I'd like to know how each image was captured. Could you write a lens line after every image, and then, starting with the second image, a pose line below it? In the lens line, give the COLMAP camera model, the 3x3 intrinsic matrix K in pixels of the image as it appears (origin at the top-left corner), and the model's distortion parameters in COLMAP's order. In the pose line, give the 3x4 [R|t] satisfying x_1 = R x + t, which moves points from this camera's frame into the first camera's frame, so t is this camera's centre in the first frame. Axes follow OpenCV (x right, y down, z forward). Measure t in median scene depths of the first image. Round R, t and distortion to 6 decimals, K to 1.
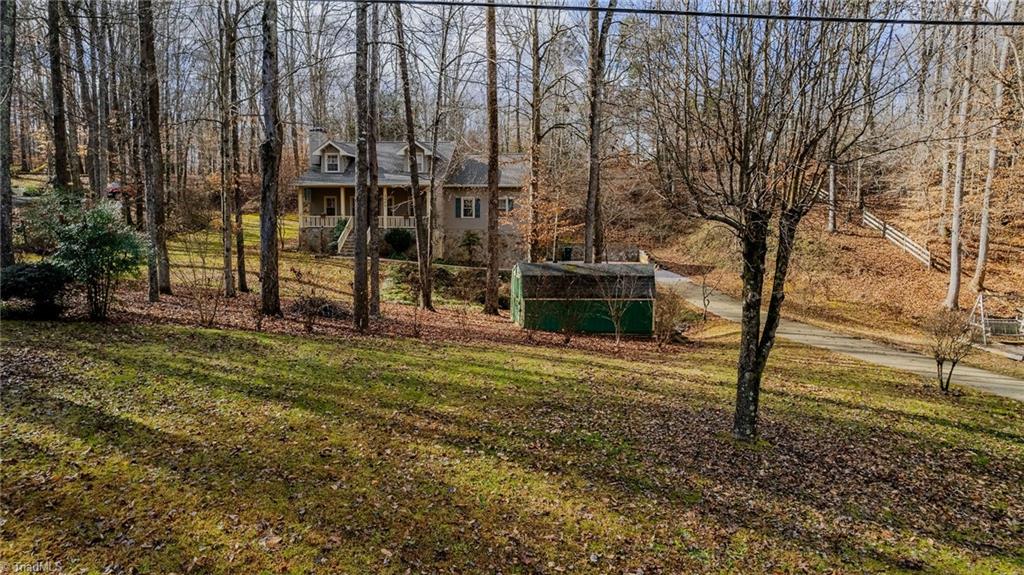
lens RADIAL K [[647.0, 0, 515.1], [0, 647.0, 283.7], [0, 0, 1]] dist [-0.011390, -0.001105]
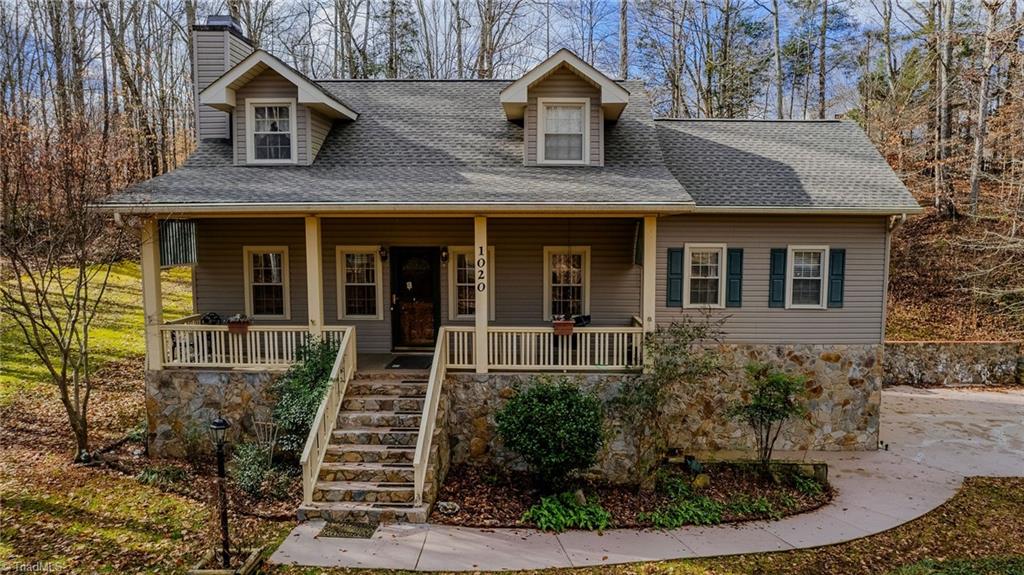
lens RADIAL K [[647.0, 0, 508.4], [0, 647.0, 285.9], [0, 0, 1]] dist [-0.011390, -0.001105]
pose [[0.996259, -0.013643, 0.085333, -0.203282], [0.015437, 0.999673, -0.020402, -0.110322], [-0.085026, 0.021643, 0.996144, 0.705695]]
